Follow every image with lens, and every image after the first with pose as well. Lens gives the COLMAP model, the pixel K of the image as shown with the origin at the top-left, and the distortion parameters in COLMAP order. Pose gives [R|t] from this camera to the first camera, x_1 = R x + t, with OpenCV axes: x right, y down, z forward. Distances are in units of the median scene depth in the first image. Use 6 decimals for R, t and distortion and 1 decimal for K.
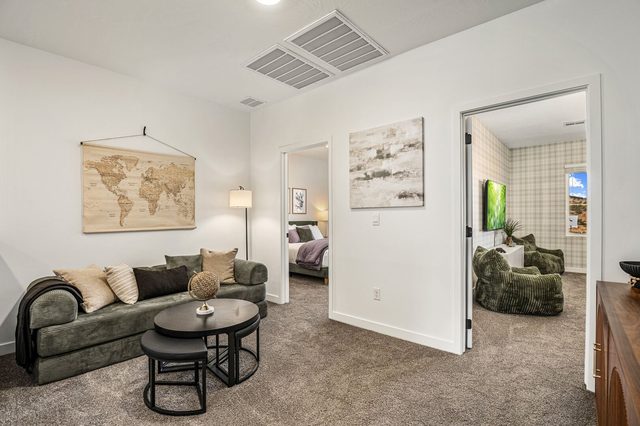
lens RADIAL K [[296.6, 0, 307.3], [0, 296.6, 225.3], [0, 0, 1]] dist [-0.012534, 0.000174]
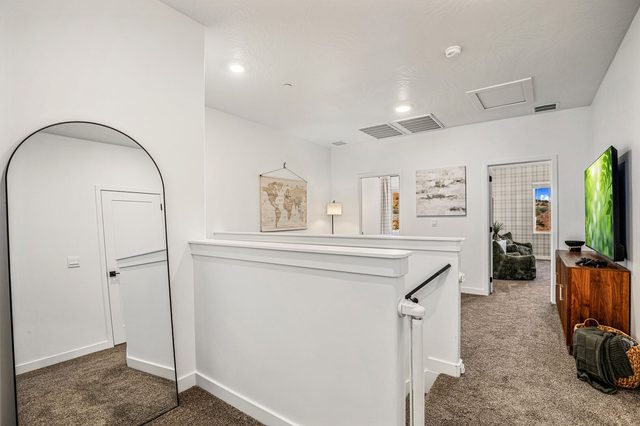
lens RADIAL K [[291.7, 0, 319.8], [0, 291.7, 226.7], [0, 0, 1]] dist [-0.000858, 0.000010]
pose [[0.994346, -0.004780, 0.106083, -0.559354], [0.004748, 0.999989, 0.000553, -0.001098], [-0.106085, -0.000046, 0.994357, -0.549469]]
